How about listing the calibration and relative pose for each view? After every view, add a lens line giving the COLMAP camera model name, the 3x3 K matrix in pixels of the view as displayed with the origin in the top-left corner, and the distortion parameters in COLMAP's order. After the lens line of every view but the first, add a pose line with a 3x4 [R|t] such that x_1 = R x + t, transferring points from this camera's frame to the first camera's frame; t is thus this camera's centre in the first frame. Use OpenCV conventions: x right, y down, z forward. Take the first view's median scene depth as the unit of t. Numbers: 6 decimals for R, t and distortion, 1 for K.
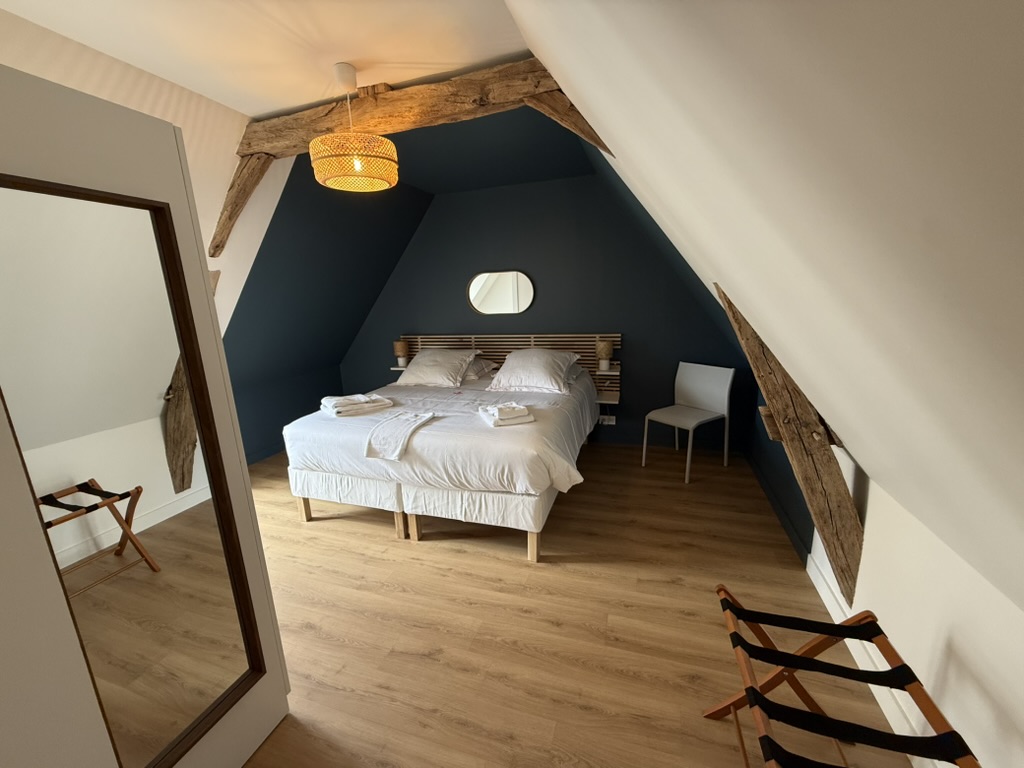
lens RADIAL K [[404.3, 0, 510.8], [0, 404.3, 387.5], [0, 0, 1]] dist [-0.001568, 0.000477]
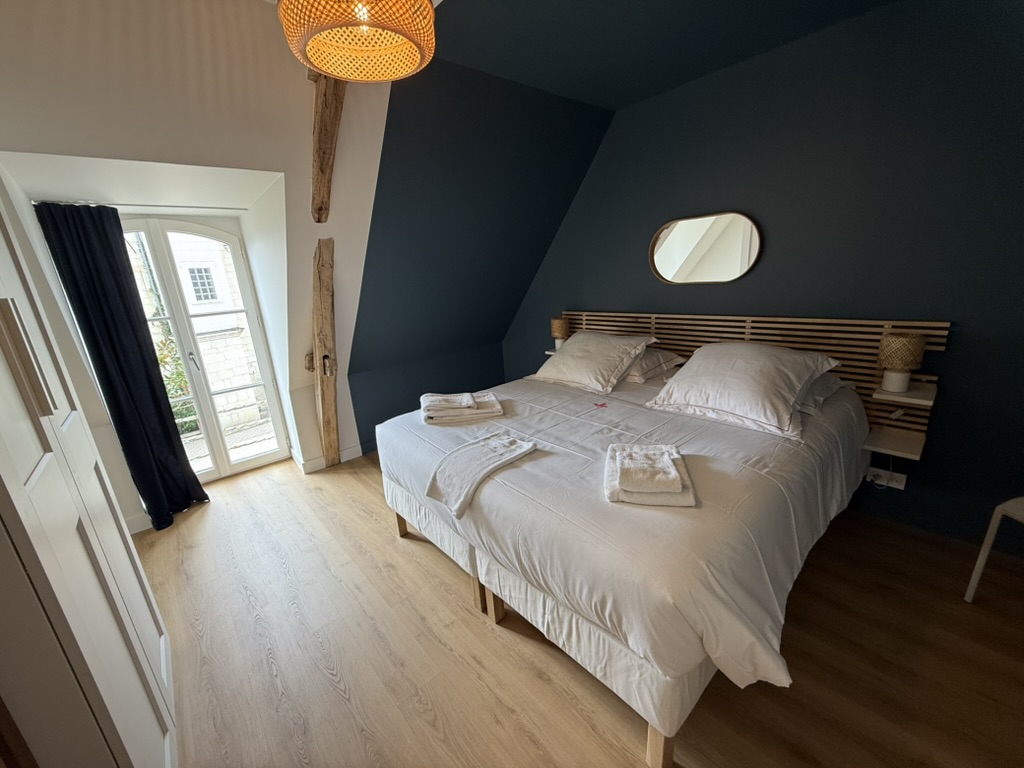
lens RADIAL K [[404.3, 0, 514.6], [0, 404.3, 384.7], [0, 0, 1]] dist [-0.001568, 0.000477]
pose [[0.865312, 0.114166, -0.488058, 0.078180], [-0.076366, 0.992376, 0.096740, -0.083417], [0.495381, -0.046439, 0.867433, 0.392620]]
